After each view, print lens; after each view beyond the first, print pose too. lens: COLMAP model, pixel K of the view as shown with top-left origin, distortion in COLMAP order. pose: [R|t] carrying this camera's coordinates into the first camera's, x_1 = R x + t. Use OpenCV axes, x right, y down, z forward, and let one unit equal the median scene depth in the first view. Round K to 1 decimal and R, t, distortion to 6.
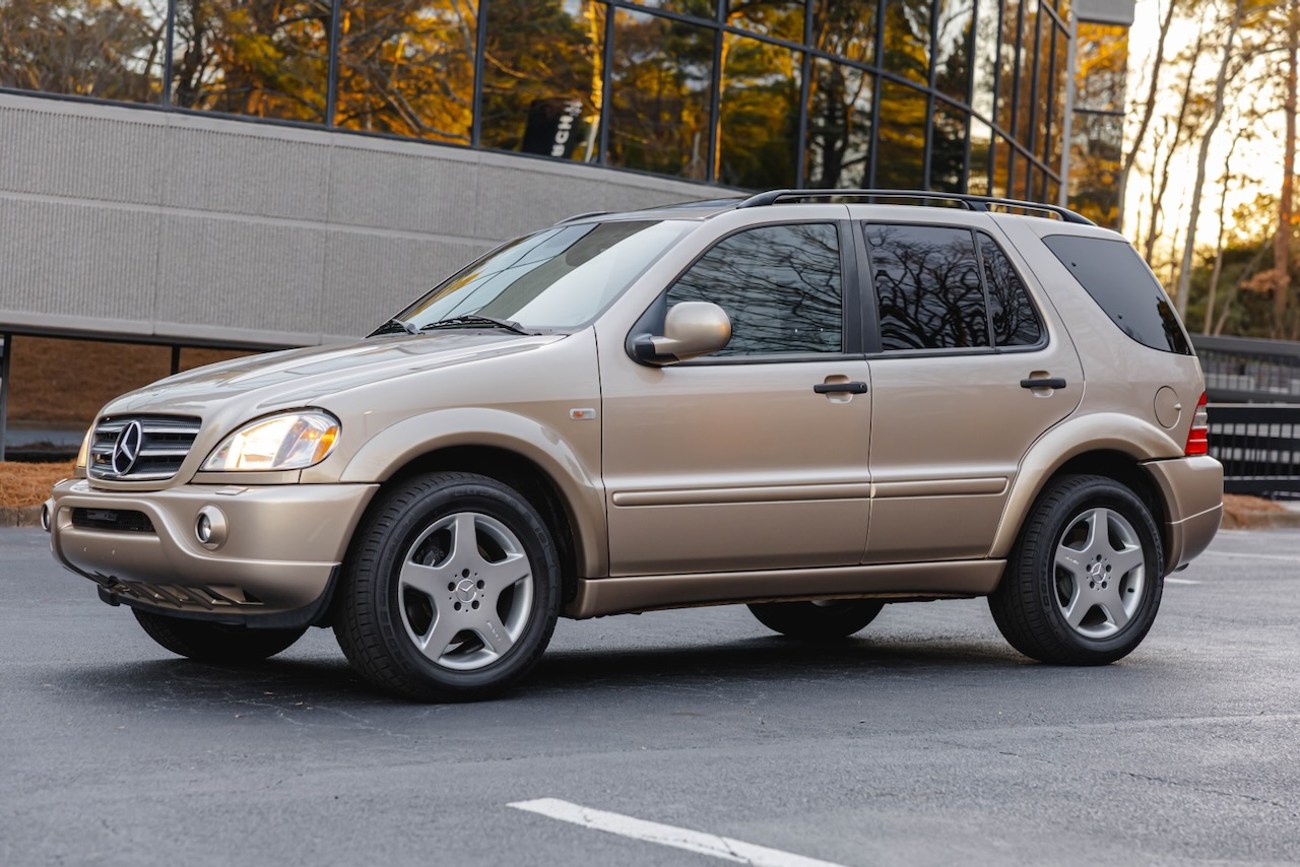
lens RADIAL K [[2490.6, 0, 650.0], [0, 2490.6, 433.5], [0, 0, 1]] dist [0.034569, -0.132394]
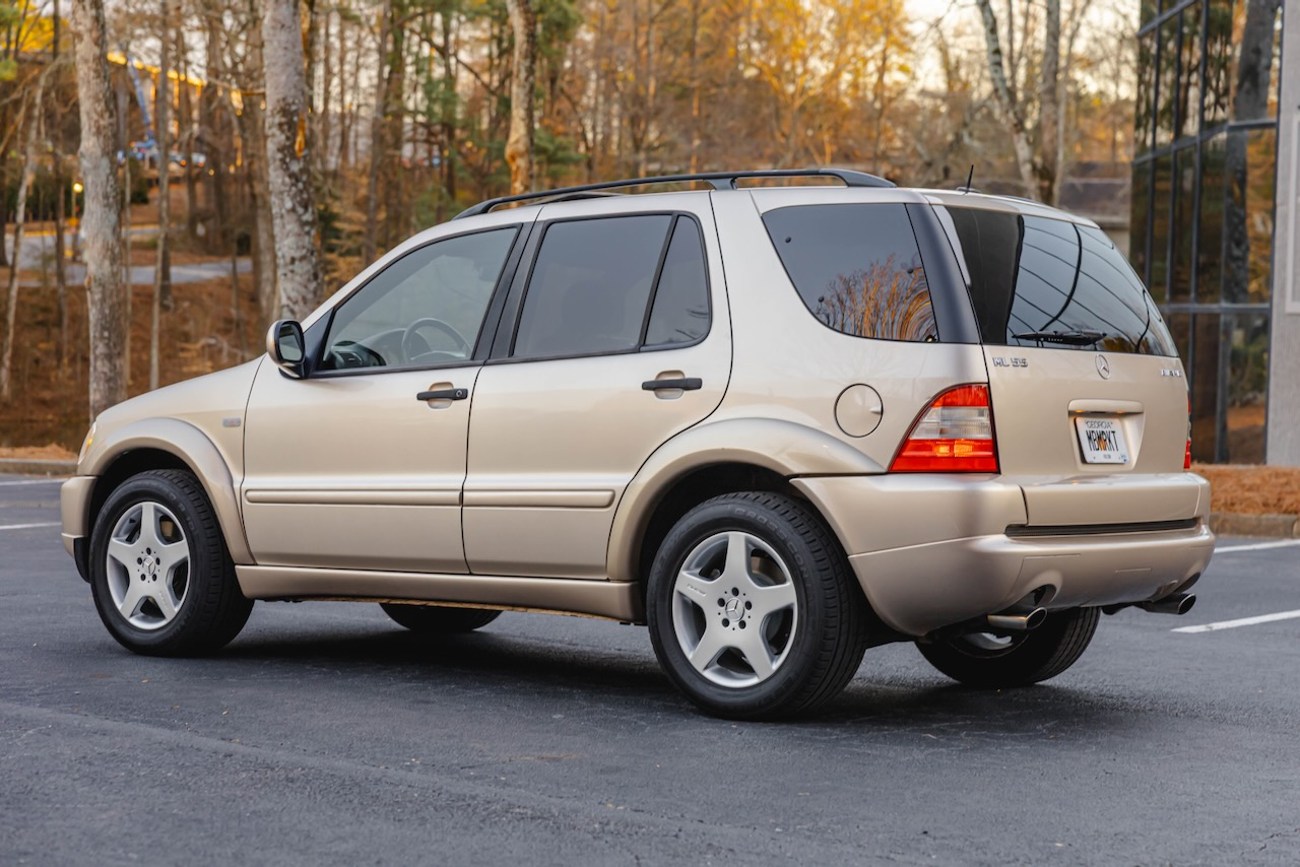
lens RADIAL K [[2490.6, 0, 650.0], [0, 2490.6, 433.5], [0, 0, 1]] dist [0.034569, -0.132394]
pose [[0.274984, -0.007823, -0.961417, 1.012038], [-0.014536, 0.999819, -0.012293, 0.007839], [0.961339, 0.017355, 0.274820, 0.767056]]
